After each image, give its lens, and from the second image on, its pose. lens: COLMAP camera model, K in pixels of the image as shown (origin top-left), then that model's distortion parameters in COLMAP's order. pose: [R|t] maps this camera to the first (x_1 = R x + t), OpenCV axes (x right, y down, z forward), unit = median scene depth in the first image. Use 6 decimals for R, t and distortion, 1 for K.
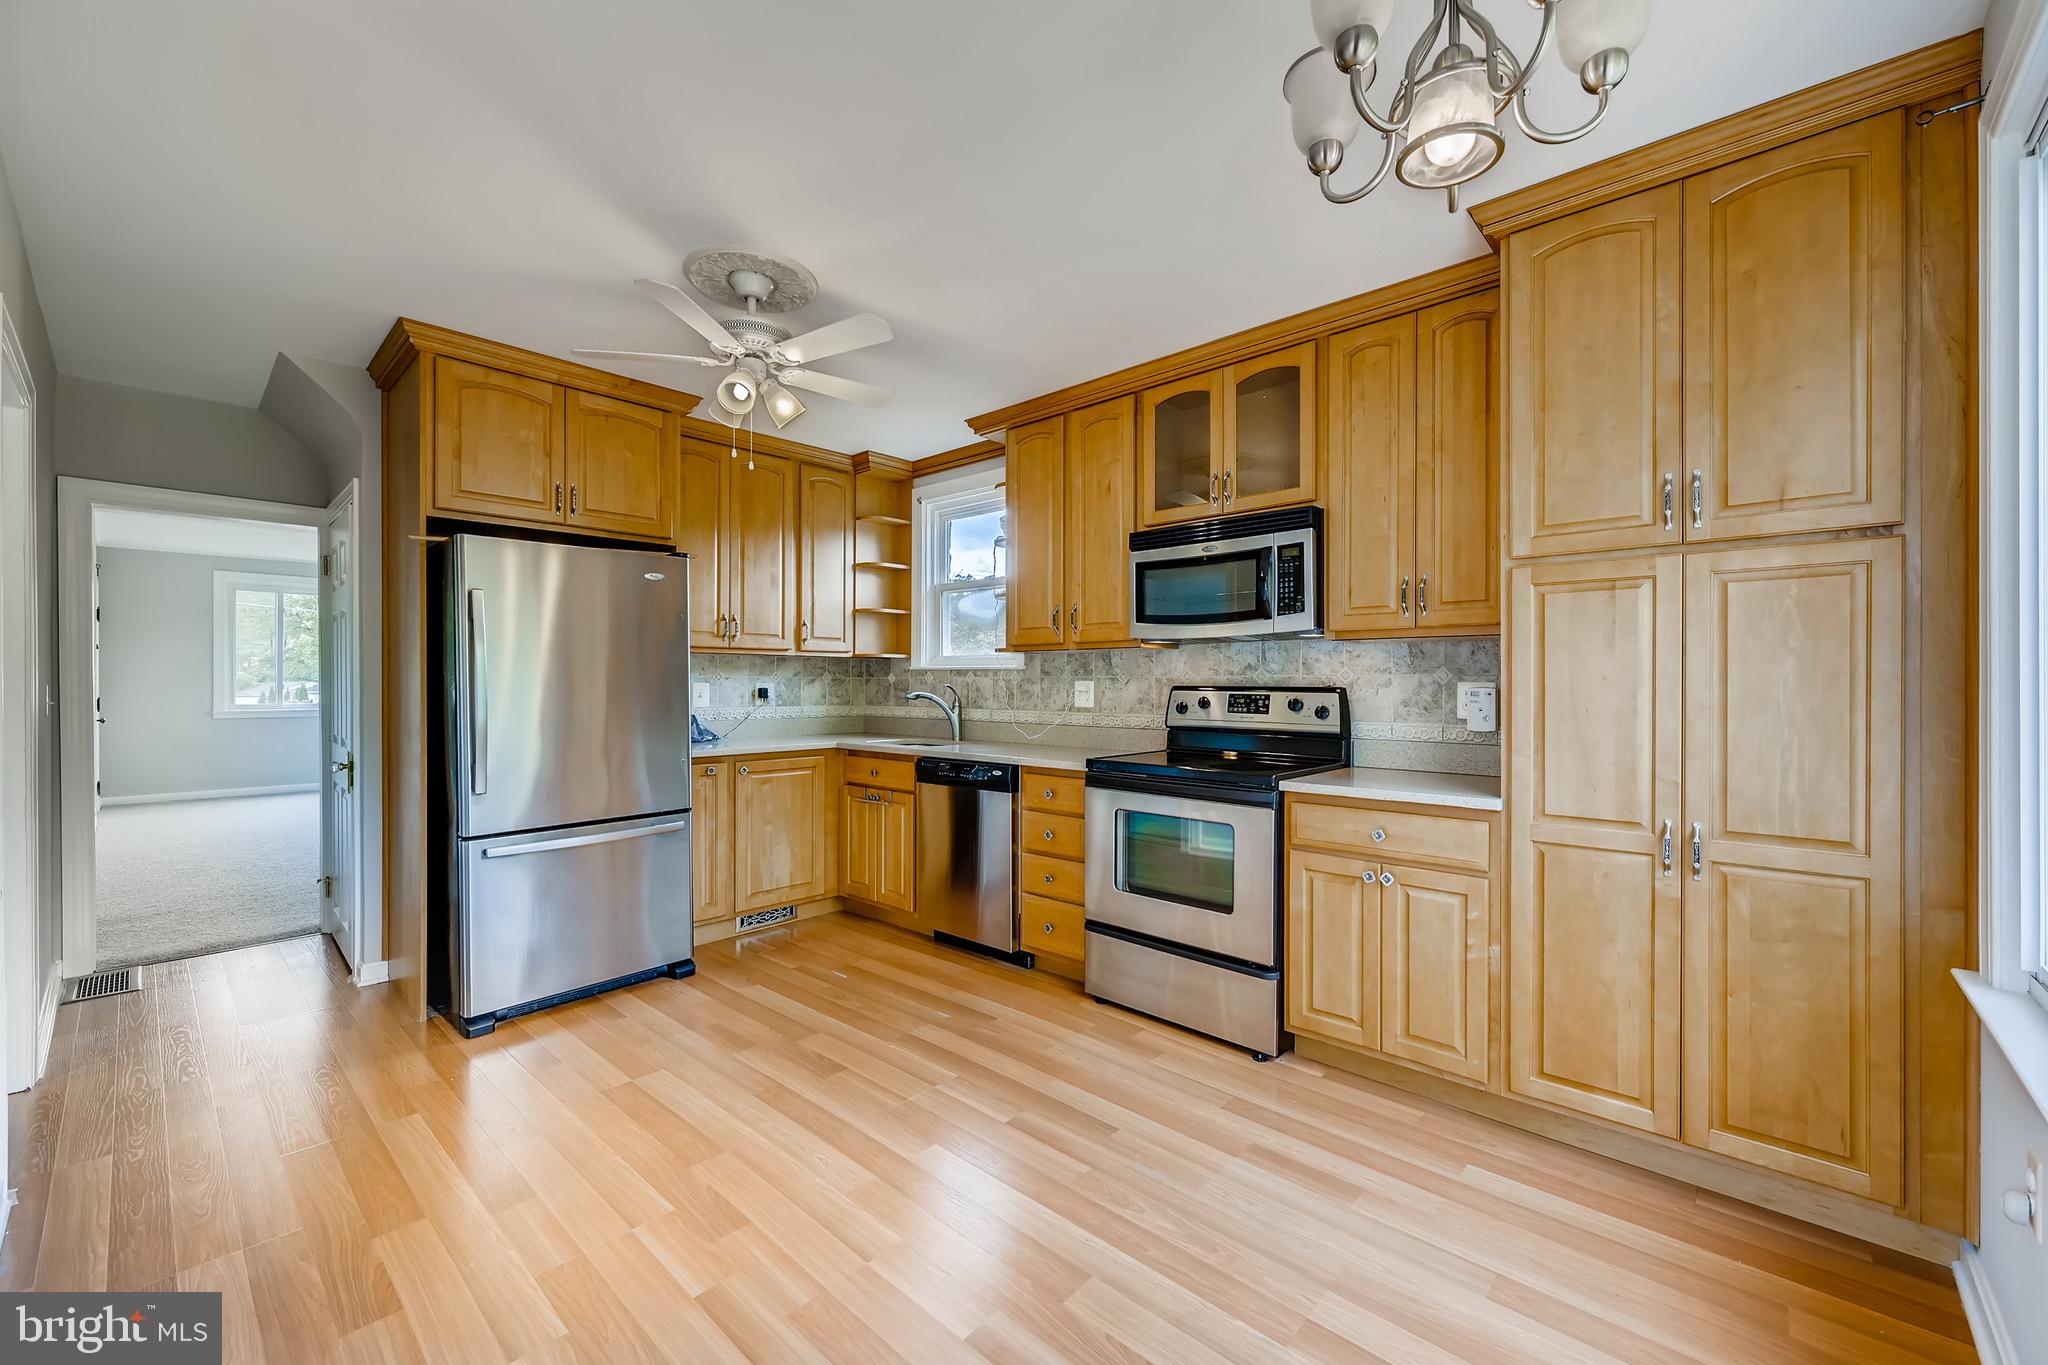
lens RADIAL K [[819.9, 0, 1019.7], [0, 819.9, 687.2], [0, 0, 1]] dist [-0.000087, -0.000070]
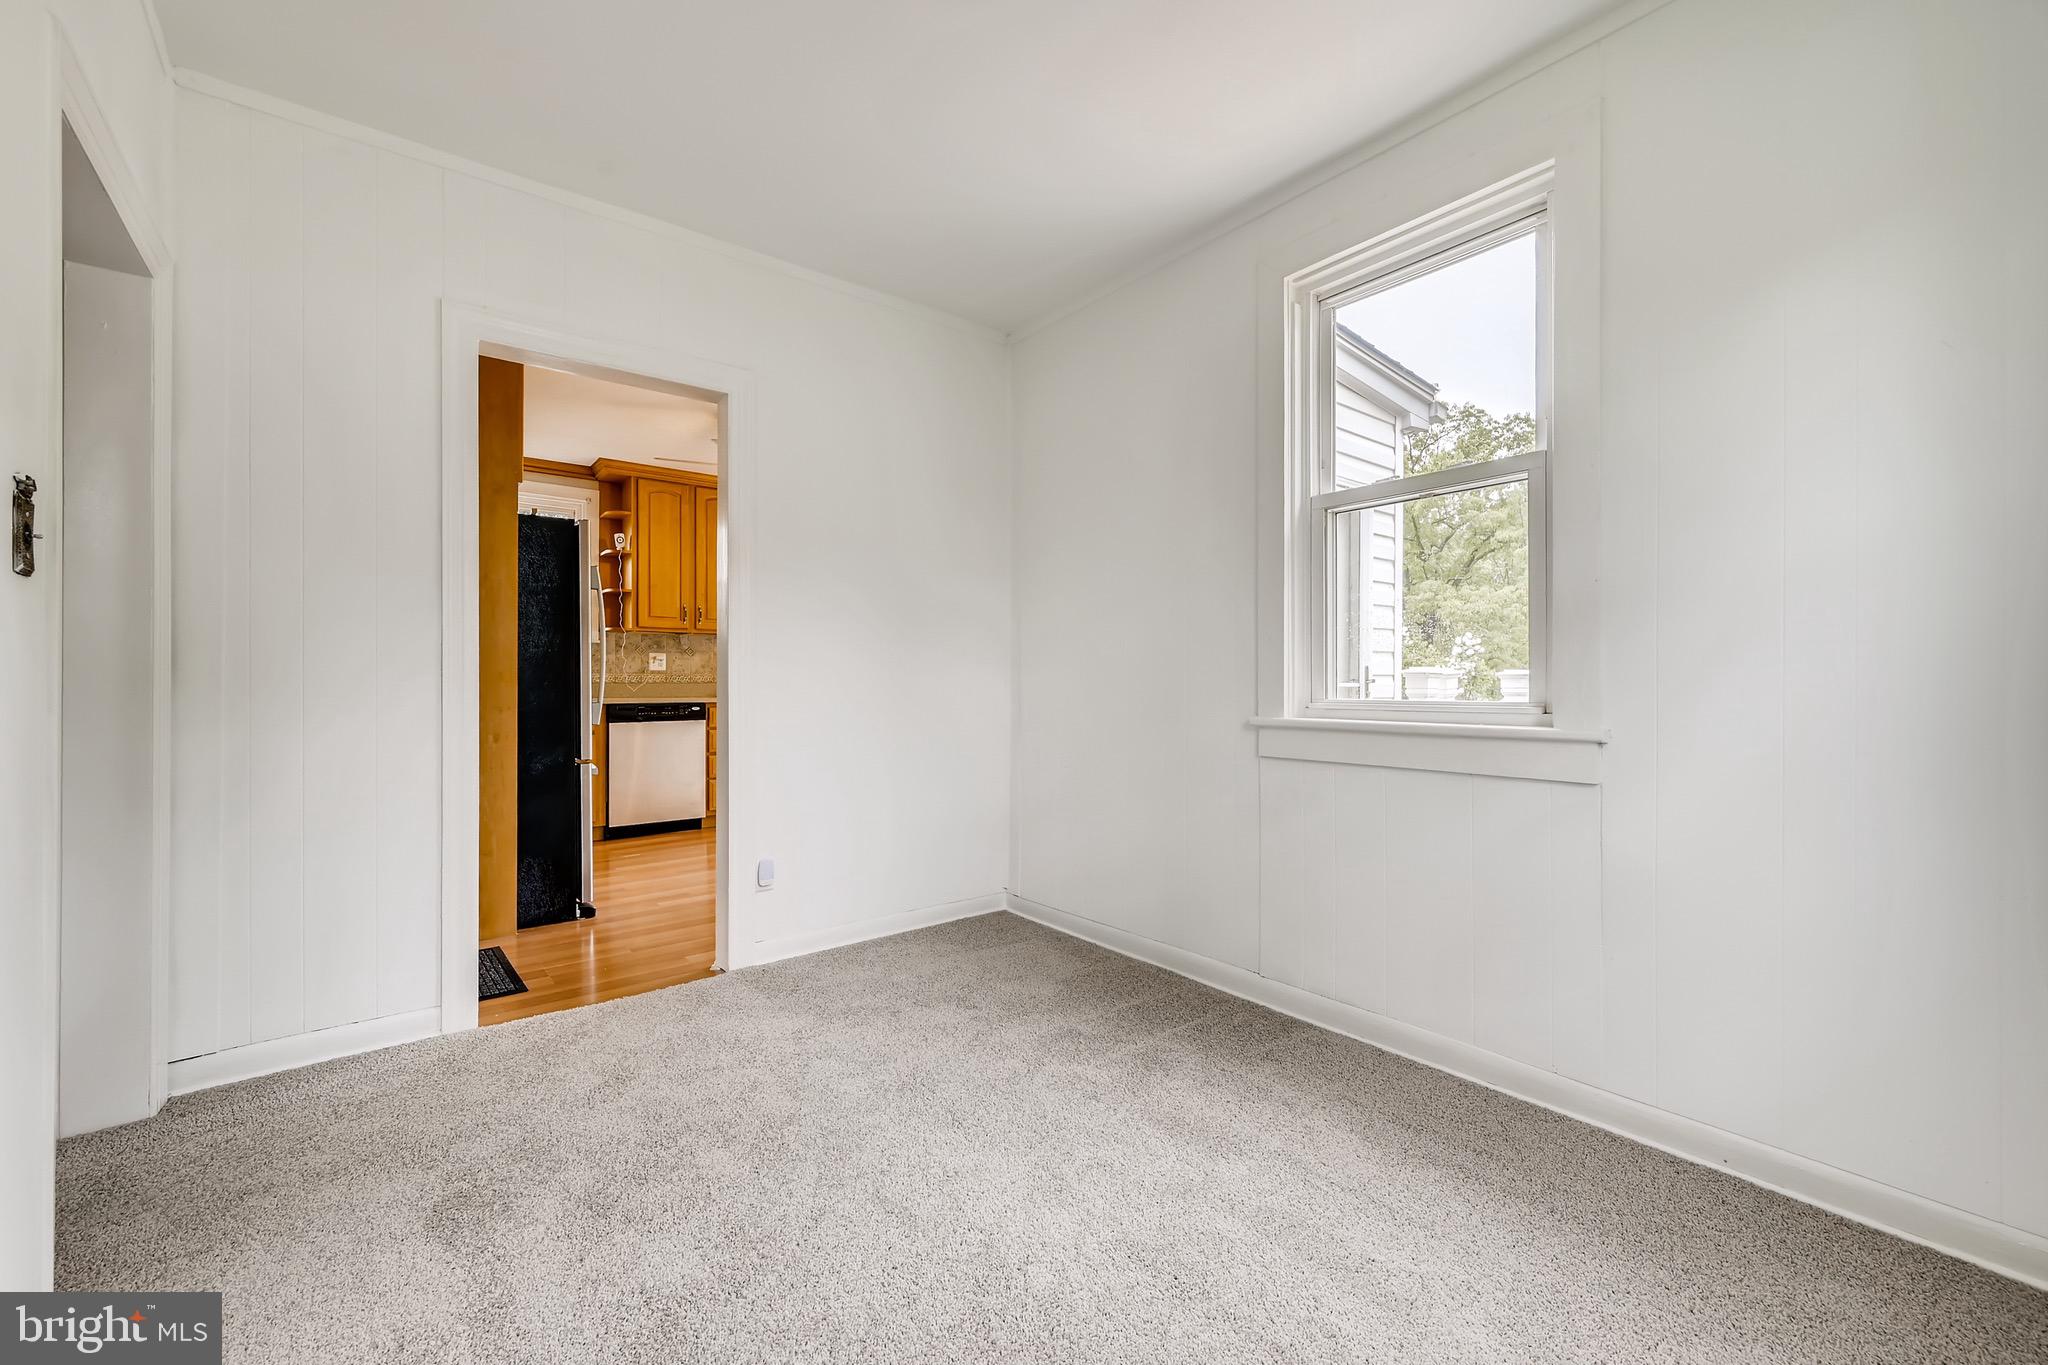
lens RADIAL K [[819.9, 0, 1022.4], [0, 819.9, 682.4], [0, 0, 1]] dist [-0.000087, -0.000070]
pose [[0.156980, -0.004769, 0.987590, -1.348957], [-0.000871, 0.999987, 0.004967, 0.039398], [-0.987601, -0.001640, 0.156973, 0.101635]]
